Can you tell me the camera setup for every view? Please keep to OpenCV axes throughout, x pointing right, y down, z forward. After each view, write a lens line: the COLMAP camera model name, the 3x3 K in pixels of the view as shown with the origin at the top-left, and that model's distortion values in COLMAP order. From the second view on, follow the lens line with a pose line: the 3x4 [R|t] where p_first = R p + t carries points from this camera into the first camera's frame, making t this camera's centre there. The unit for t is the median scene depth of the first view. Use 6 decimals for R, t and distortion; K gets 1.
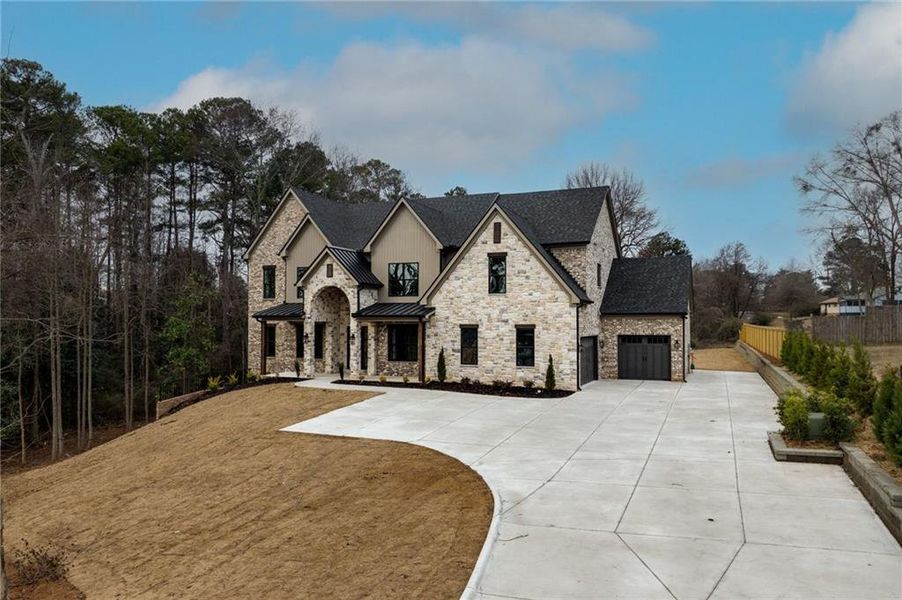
lens RADIAL K [[639.9, 0, 455.9], [0, 639.9, 298.6], [0, 0, 1]] dist [-0.030686, -0.006919]
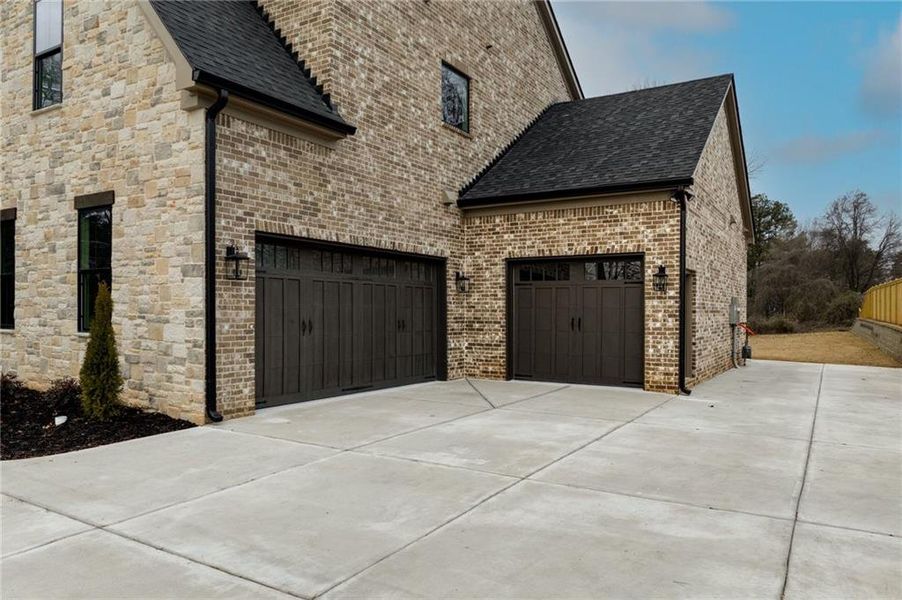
lens RADIAL K [[639.9, 0, 450.4], [0, 639.9, 305.2], [0, 0, 1]] dist [-0.030686, -0.006919]
pose [[0.988102, 0.003361, -0.153765, 0.286581], [0.000628, 0.999665, 0.025881, 0.076228], [0.153801, -0.025670, 0.987768, 0.648969]]
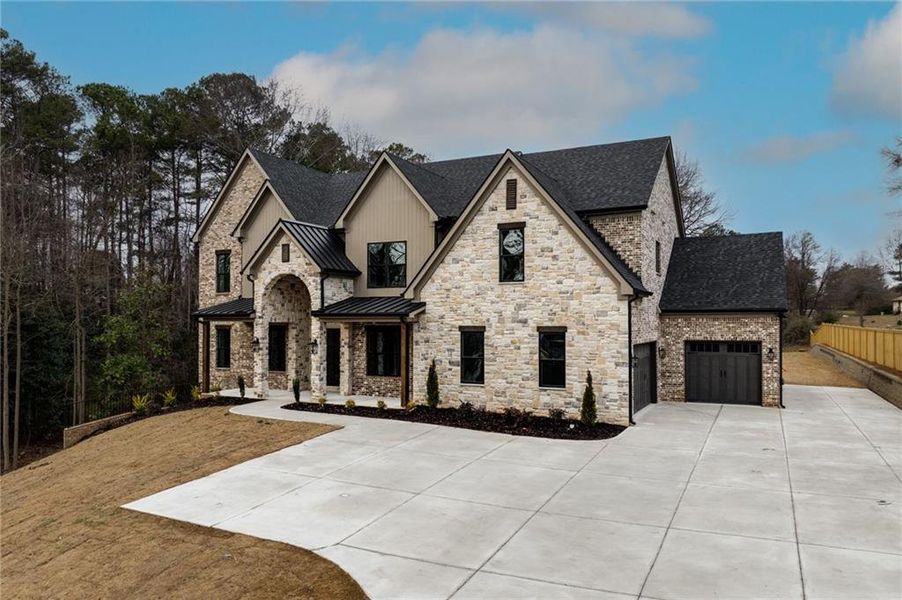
lens RADIAL K [[639.9, 0, 455.4], [0, 639.9, 302.1], [0, 0, 1]] dist [-0.030686, -0.006919]
pose [[0.997854, -0.003225, -0.065394, 0.044598], [0.003623, 0.999976, 0.005982, 0.008940], [0.065373, -0.006206, 0.997842, 0.275585]]
